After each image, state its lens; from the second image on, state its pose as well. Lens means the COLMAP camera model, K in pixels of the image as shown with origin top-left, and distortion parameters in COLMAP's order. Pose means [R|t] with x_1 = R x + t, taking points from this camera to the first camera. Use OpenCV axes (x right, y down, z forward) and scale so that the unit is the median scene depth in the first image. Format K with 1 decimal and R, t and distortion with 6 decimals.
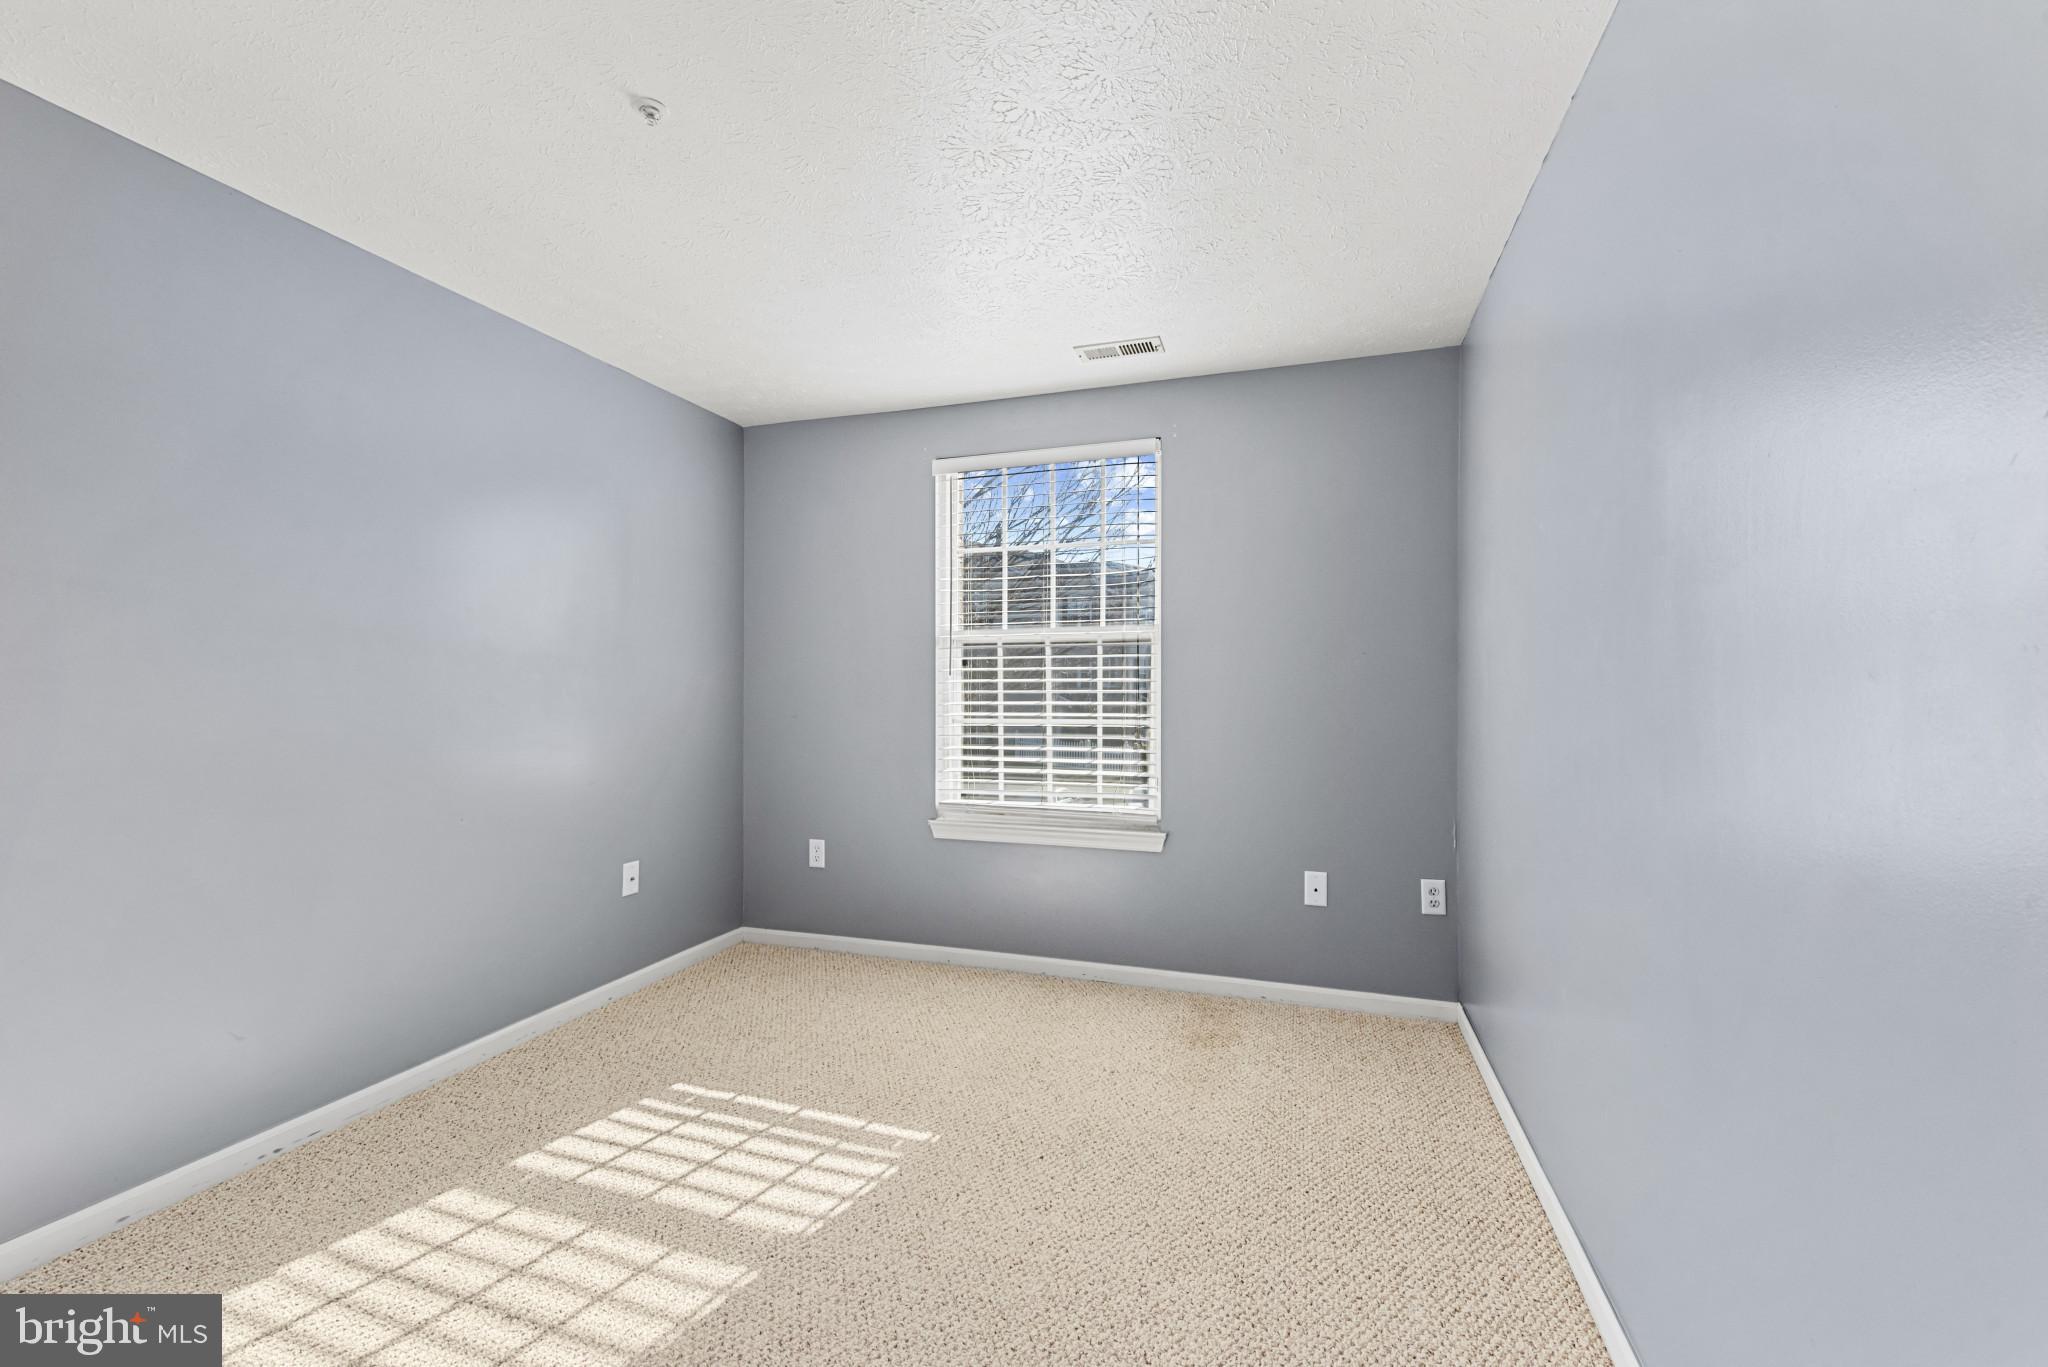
lens RADIAL K [[839.4, 0, 1024.0], [0, 839.4, 683.5], [0, 0, 1]] dist [0.000756, -0.000201]
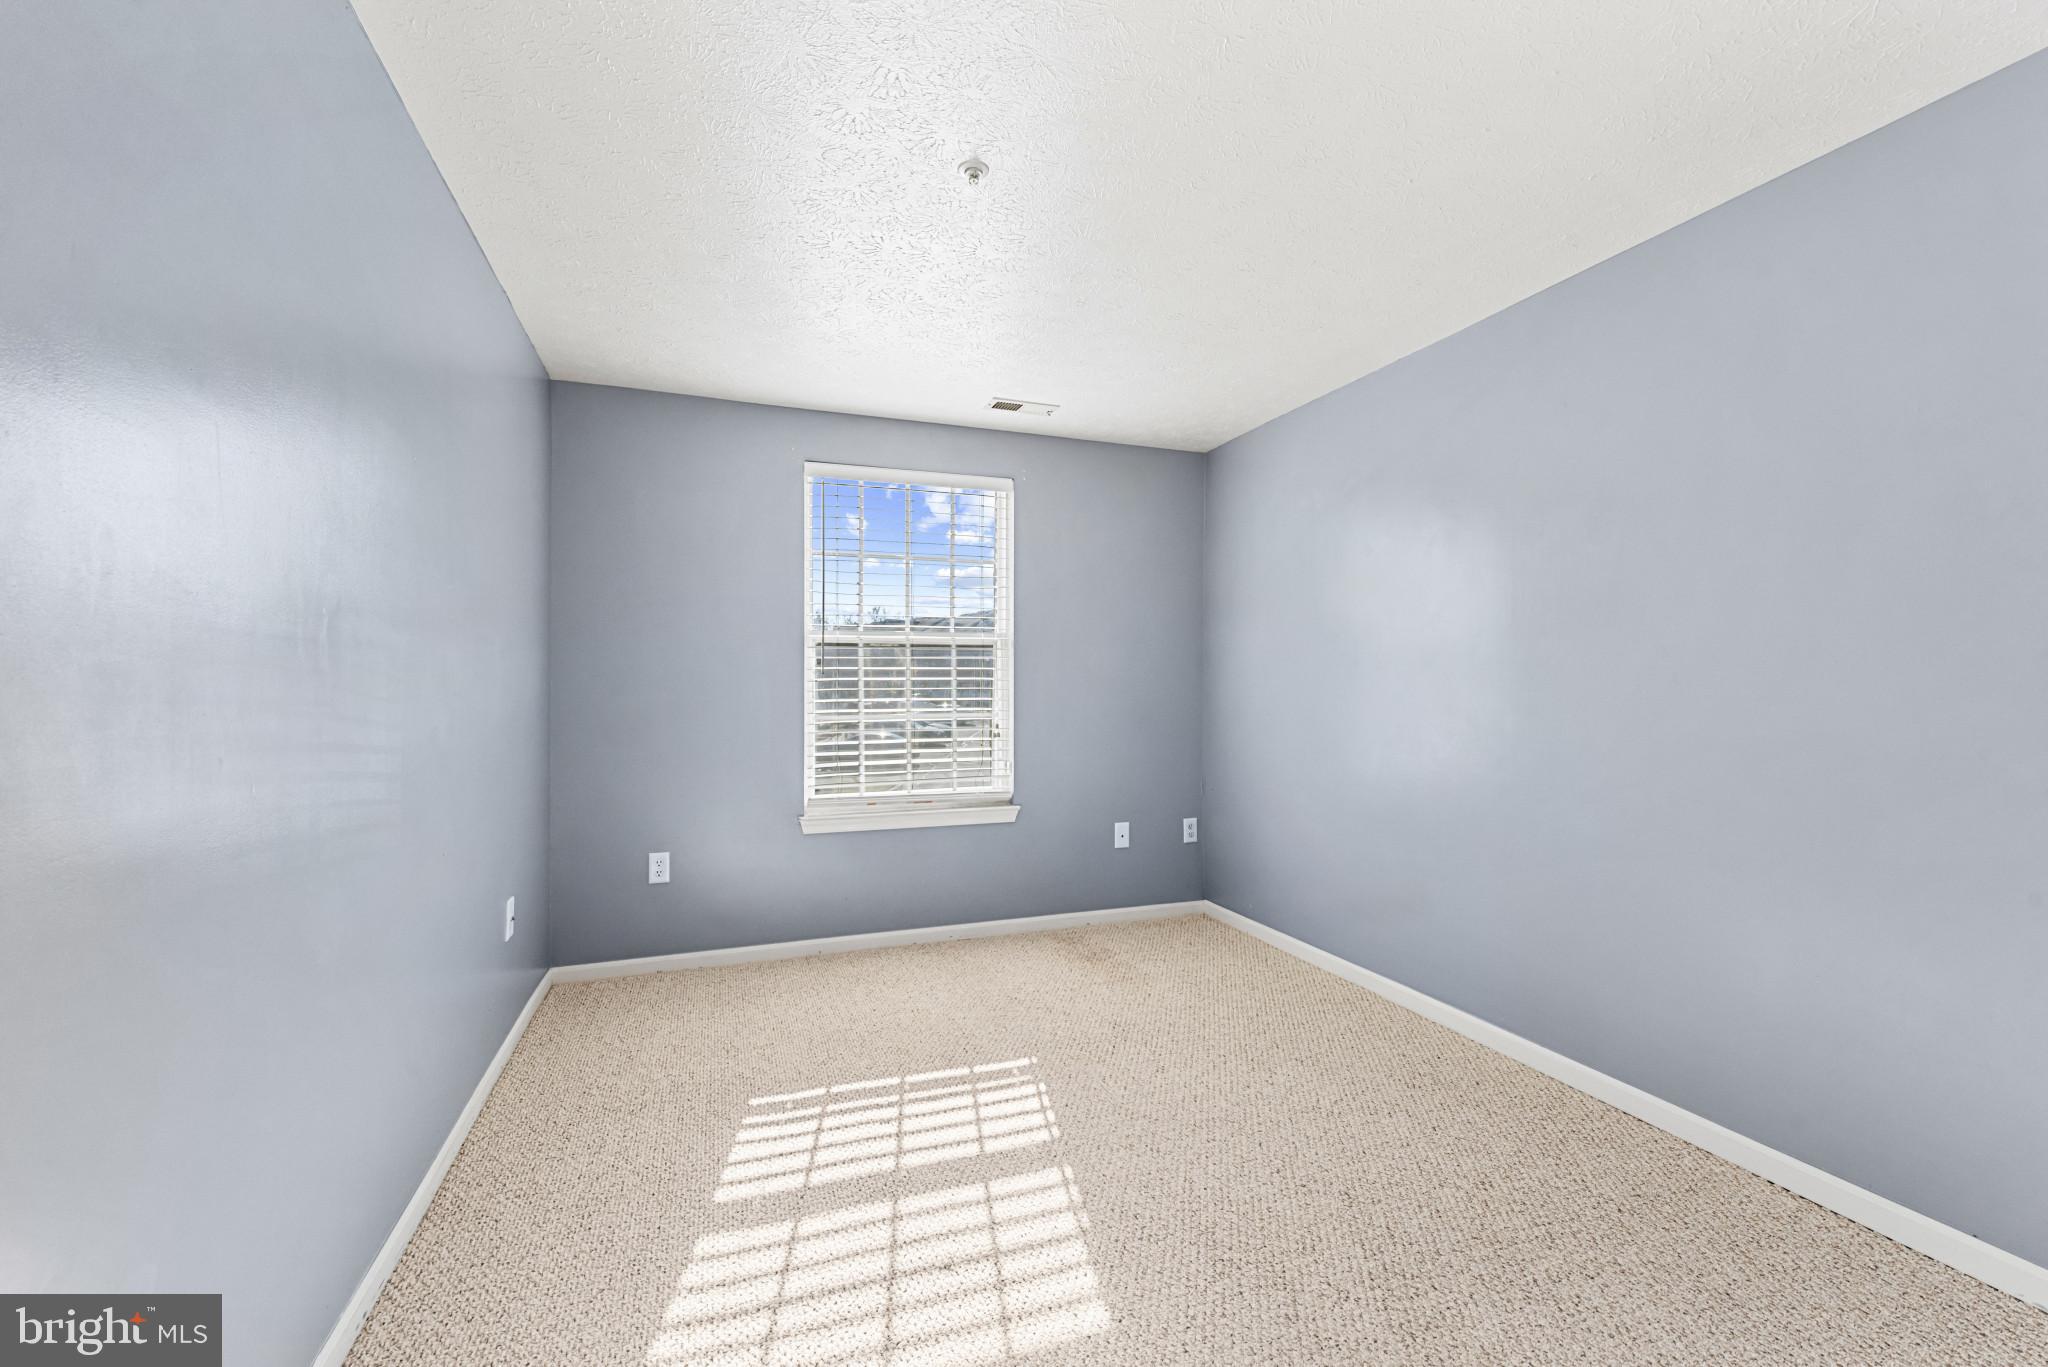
lens RADIAL K [[839.4, 0, 1024.0], [0, 839.4, 683.5], [0, 0, 1]] dist [0.000756, -0.000201]
pose [[0.787142, -0.001655, 0.616769, -0.651615], [0.000042, 0.999997, 0.002629, -0.000779], [-0.616771, -0.002043, 0.787140, 0.047354]]
